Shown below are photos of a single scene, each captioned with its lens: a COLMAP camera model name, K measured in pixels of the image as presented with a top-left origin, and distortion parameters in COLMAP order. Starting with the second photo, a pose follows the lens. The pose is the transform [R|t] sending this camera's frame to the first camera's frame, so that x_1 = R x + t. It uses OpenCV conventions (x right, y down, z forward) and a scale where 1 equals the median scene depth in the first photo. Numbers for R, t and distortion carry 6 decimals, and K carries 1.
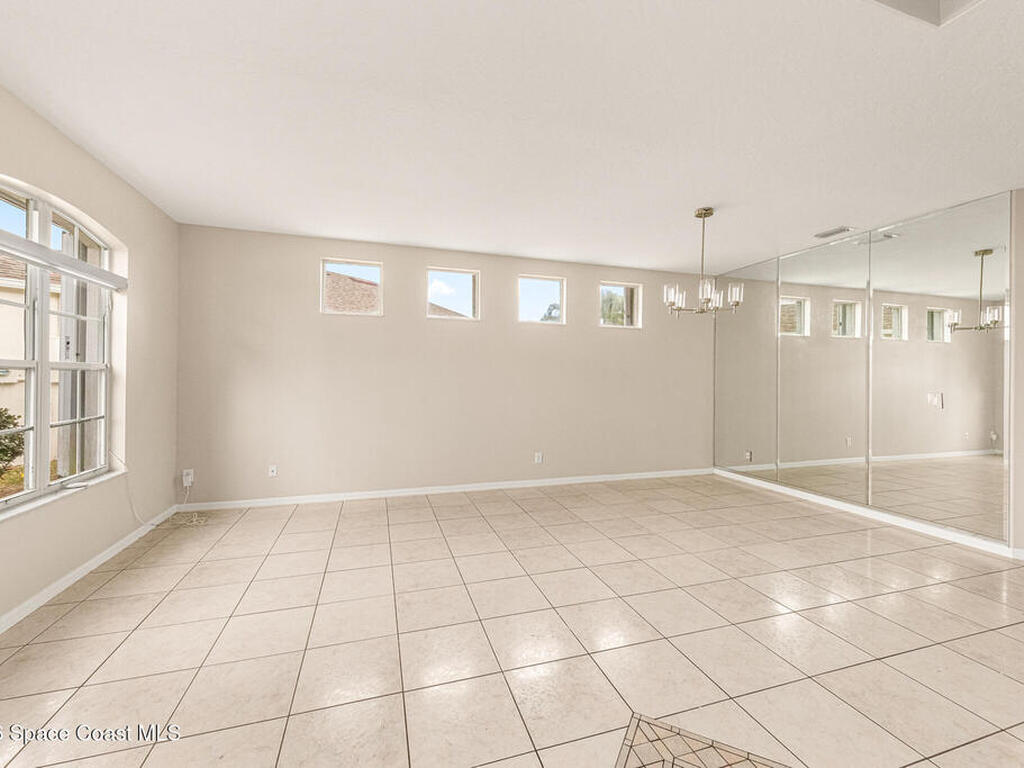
lens RADIAL K [[423.8, 0, 512.3], [0, 423.8, 377.5], [0, 0, 1]] dist [0.003380, -0.000010]
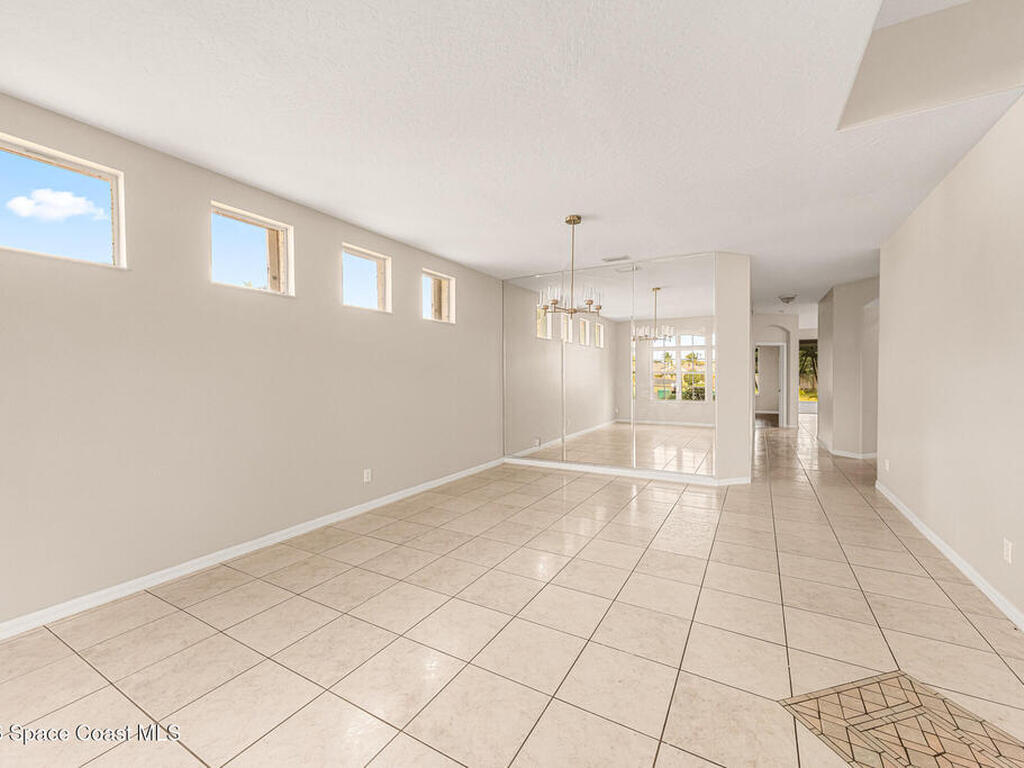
lens RADIAL K [[424.3, 0, 511.9], [0, 424.3, 379.5], [0, 0, 1]] dist [0.003103, 0.000108]
pose [[0.744069, -0.019671, 0.667813, -0.294286], [0.012931, 0.999803, 0.015042, -0.002363], [-0.667978, -0.002557, 0.744177, 0.230755]]
